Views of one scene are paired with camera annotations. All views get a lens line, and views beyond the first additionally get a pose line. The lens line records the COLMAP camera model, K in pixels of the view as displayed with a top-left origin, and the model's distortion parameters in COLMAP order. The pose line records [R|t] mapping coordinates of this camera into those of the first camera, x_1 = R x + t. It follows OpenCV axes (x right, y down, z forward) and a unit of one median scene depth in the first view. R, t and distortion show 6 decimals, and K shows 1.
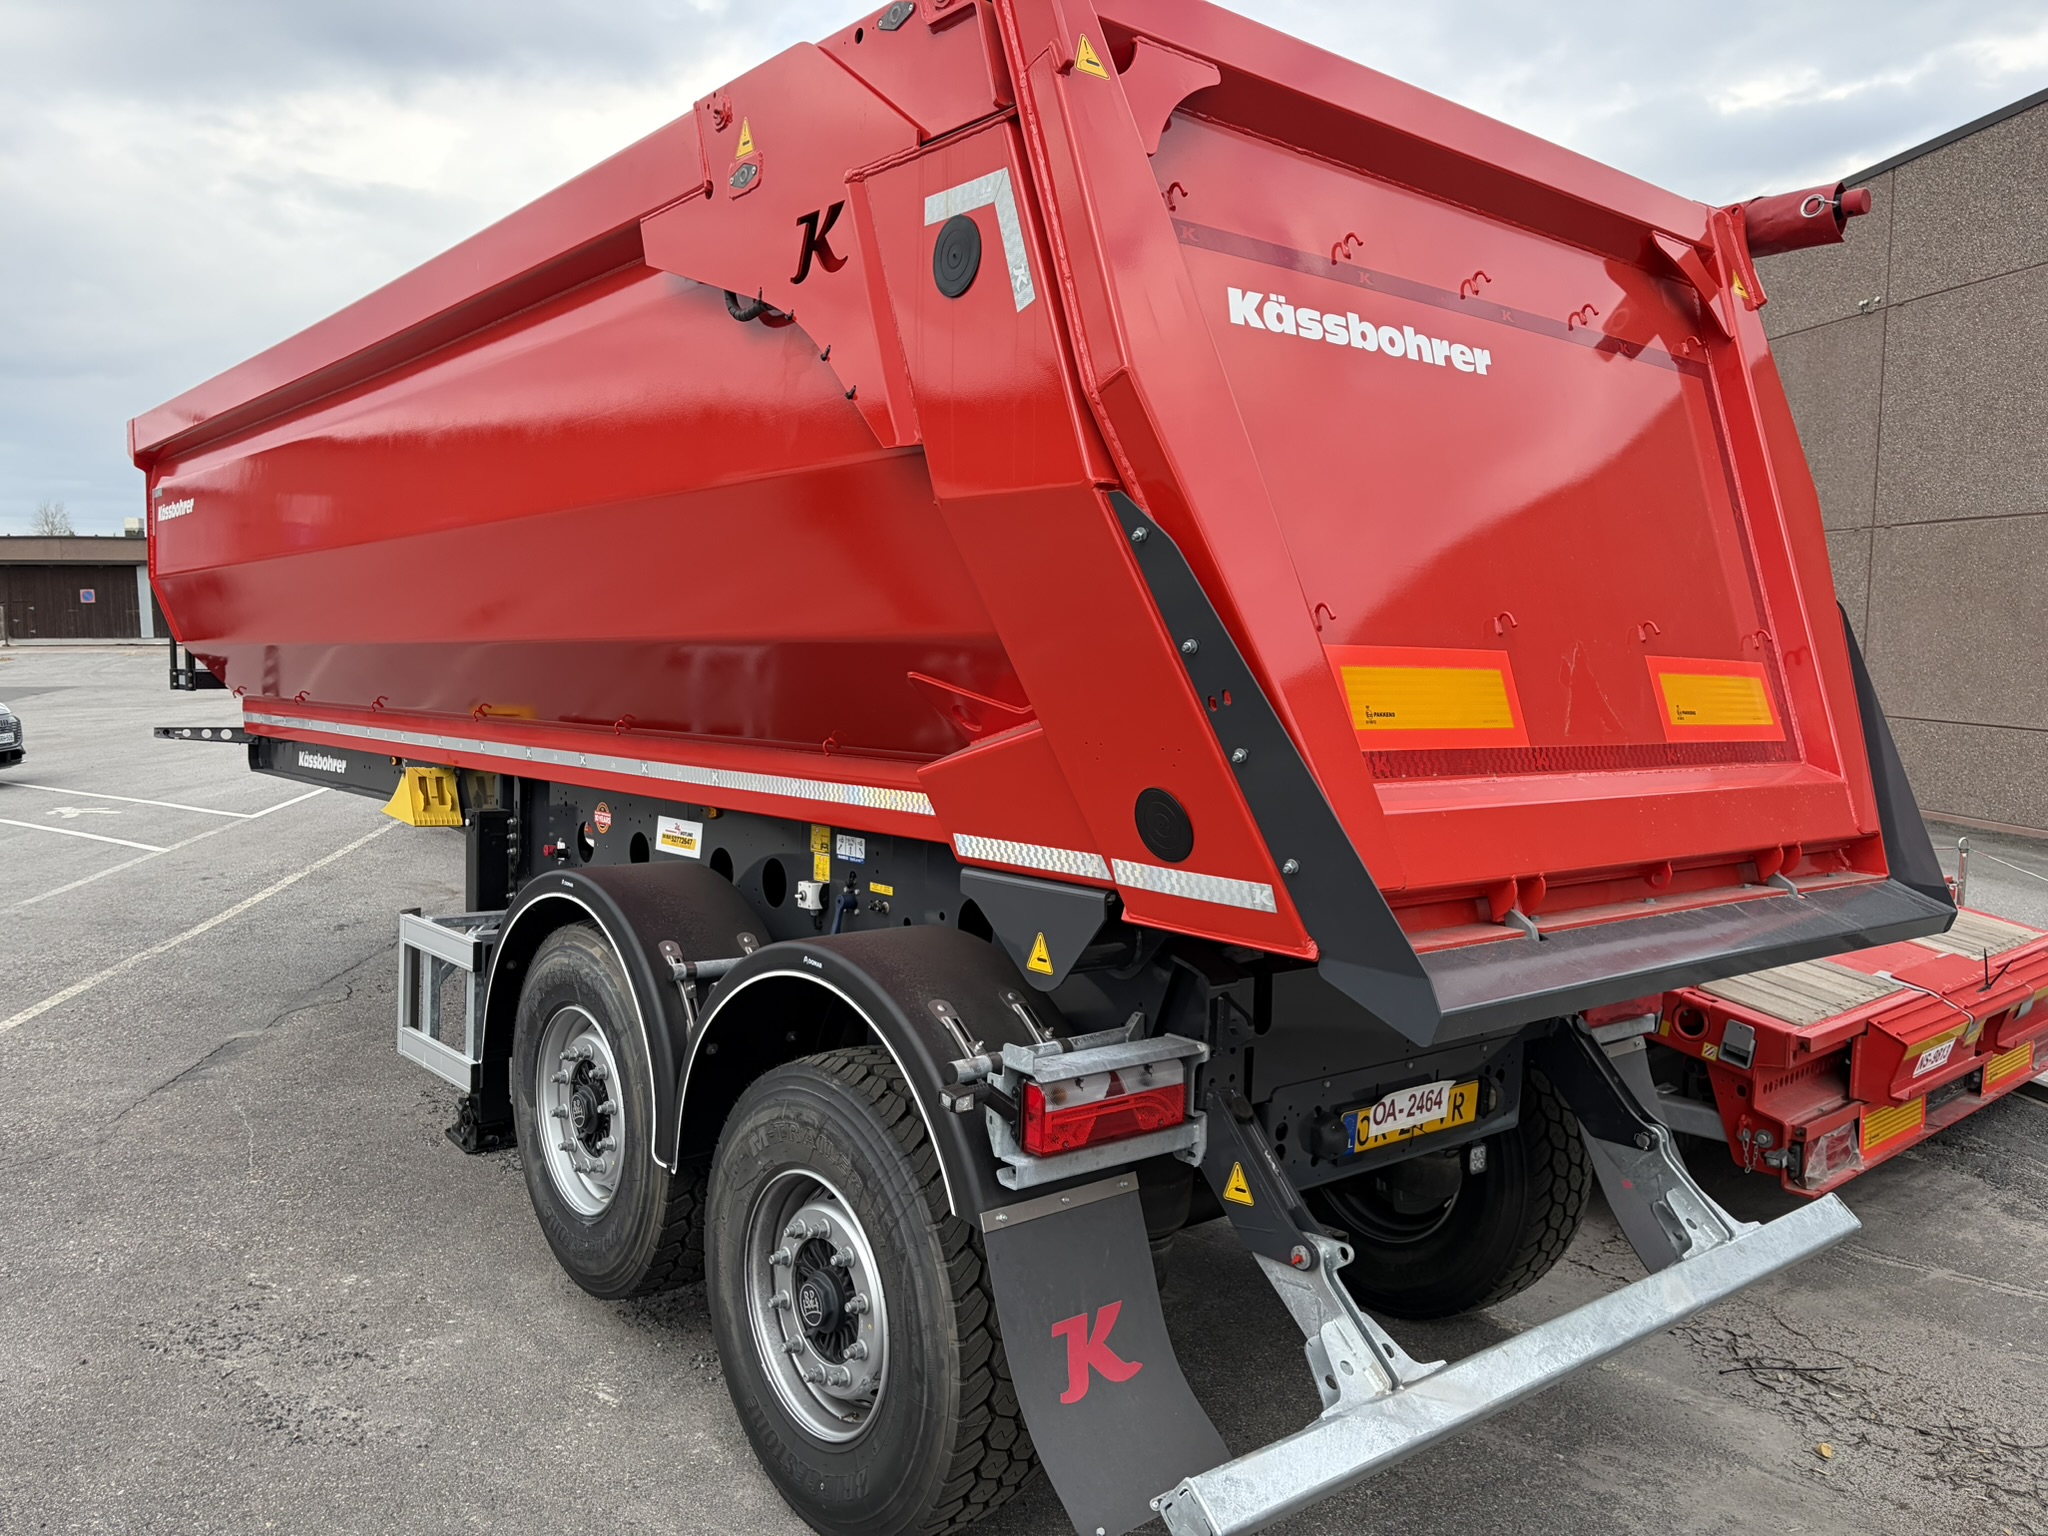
lens RADIAL K [[1569.9, 0, 1024.0], [0, 1569.9, 768.0], [0, 0, 1]] dist [-0.001153, -0.001969]
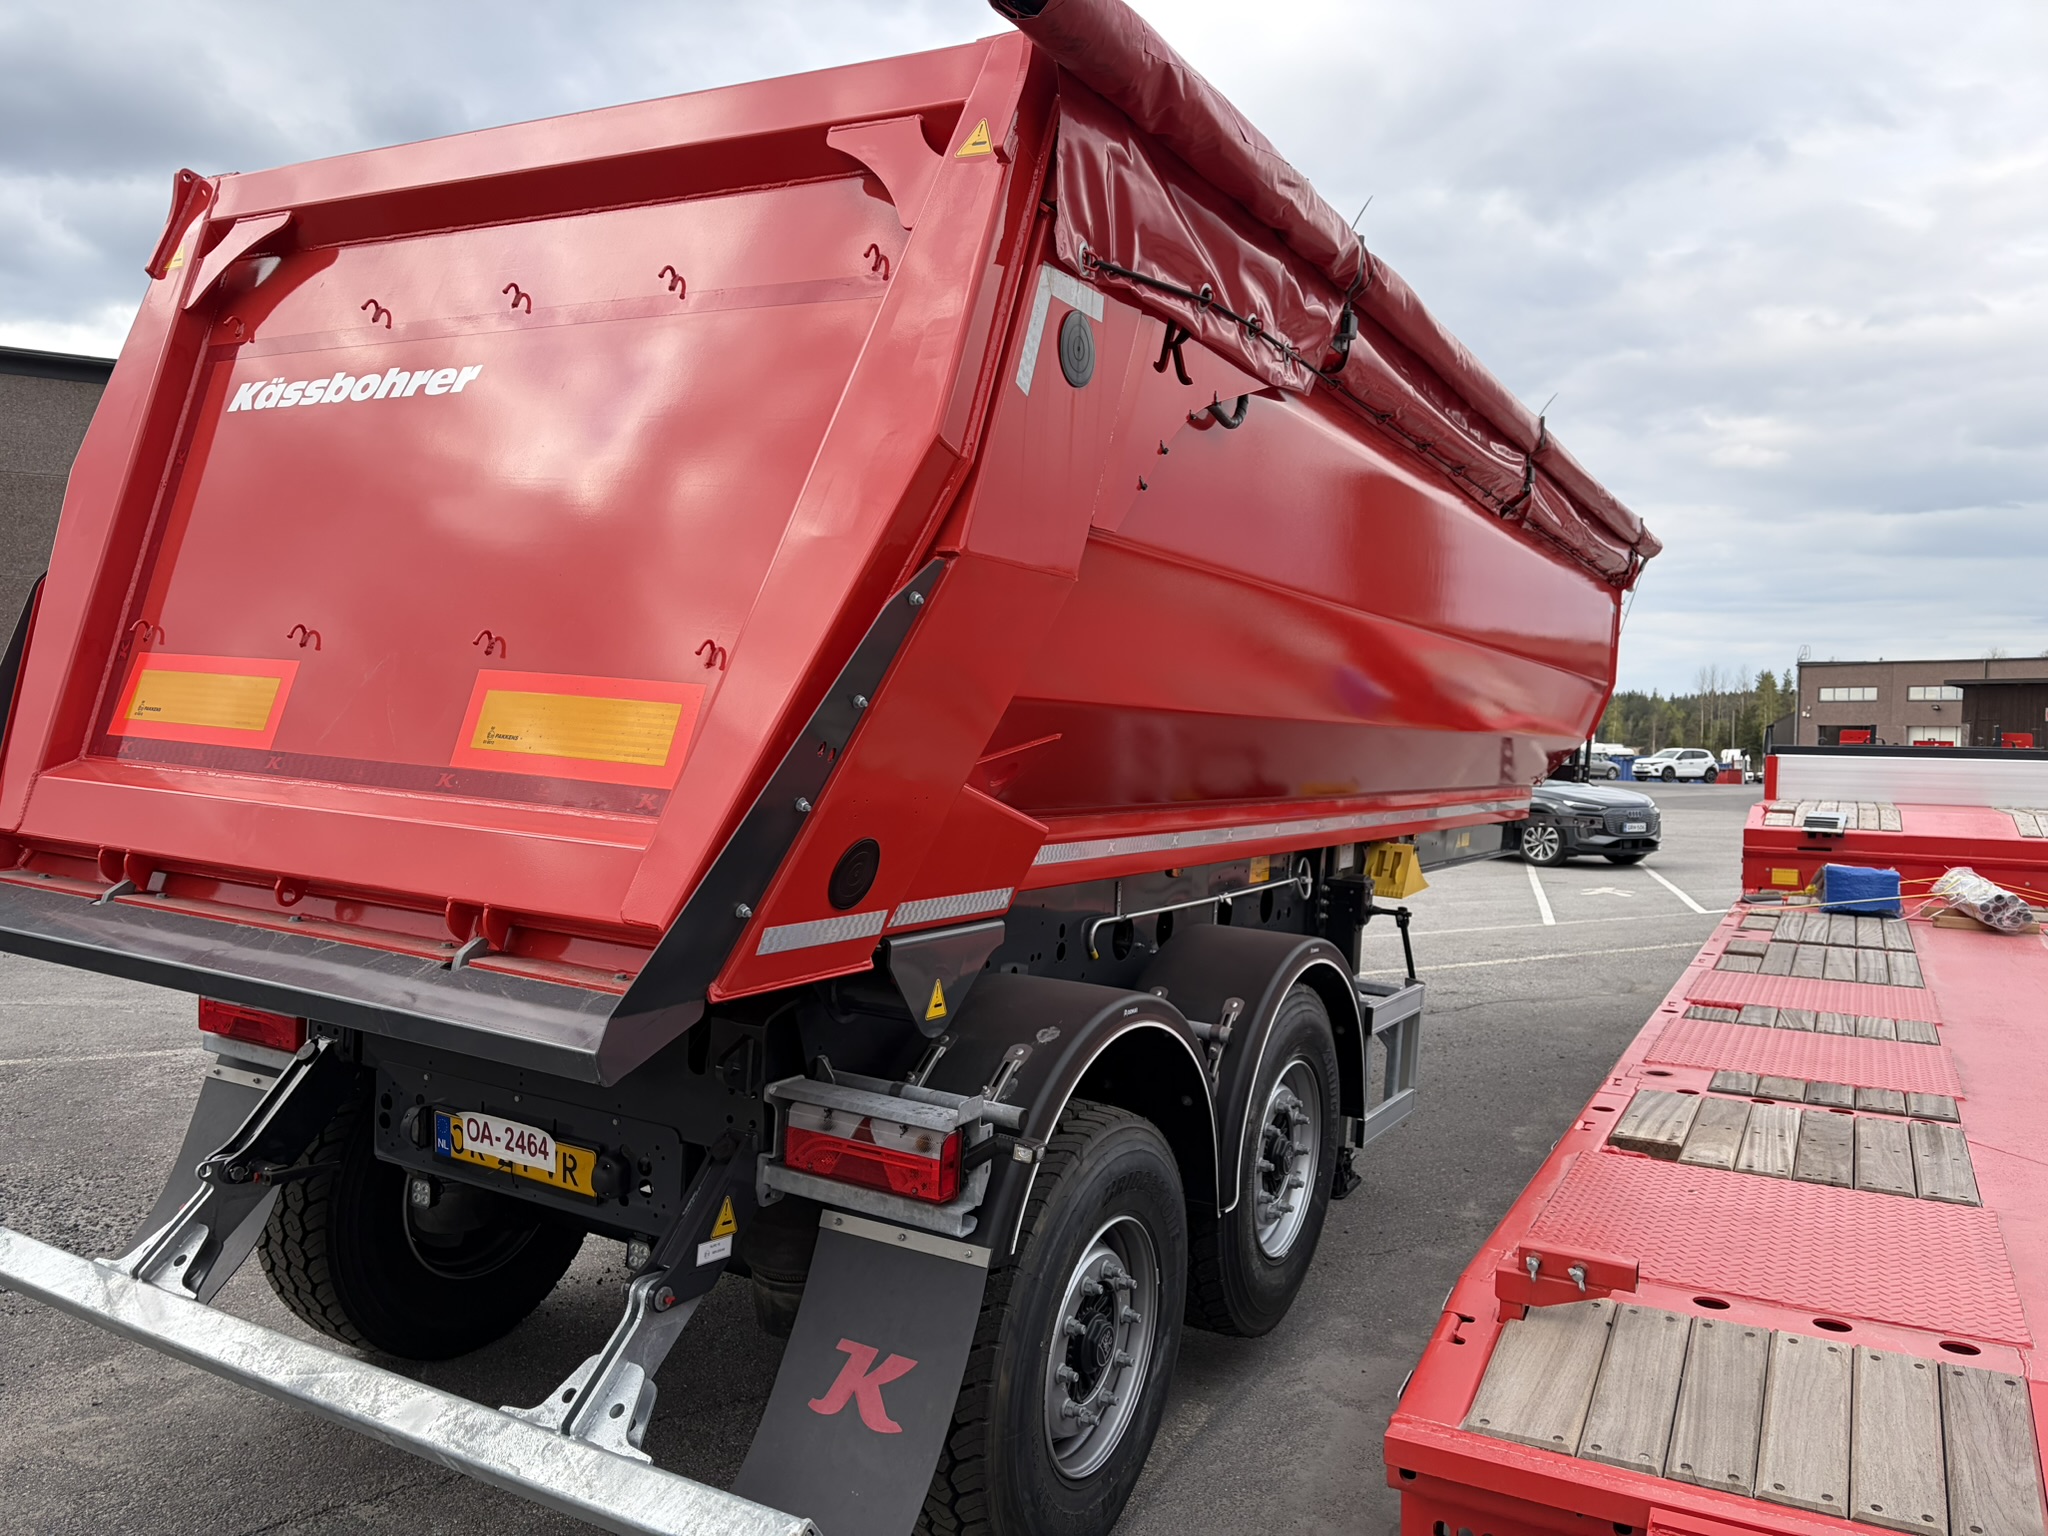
lens RADIAL K [[1569.9, 0, 1024.0], [0, 1569.9, 768.0], [0, 0, 1]] dist [-0.001153, -0.001969]
pose [[0.369422, 0.033368, -0.928663, 1.396271], [-0.106490, 0.994292, -0.006636, -0.045184], [0.923140, 0.101344, 0.370866, 1.010285]]
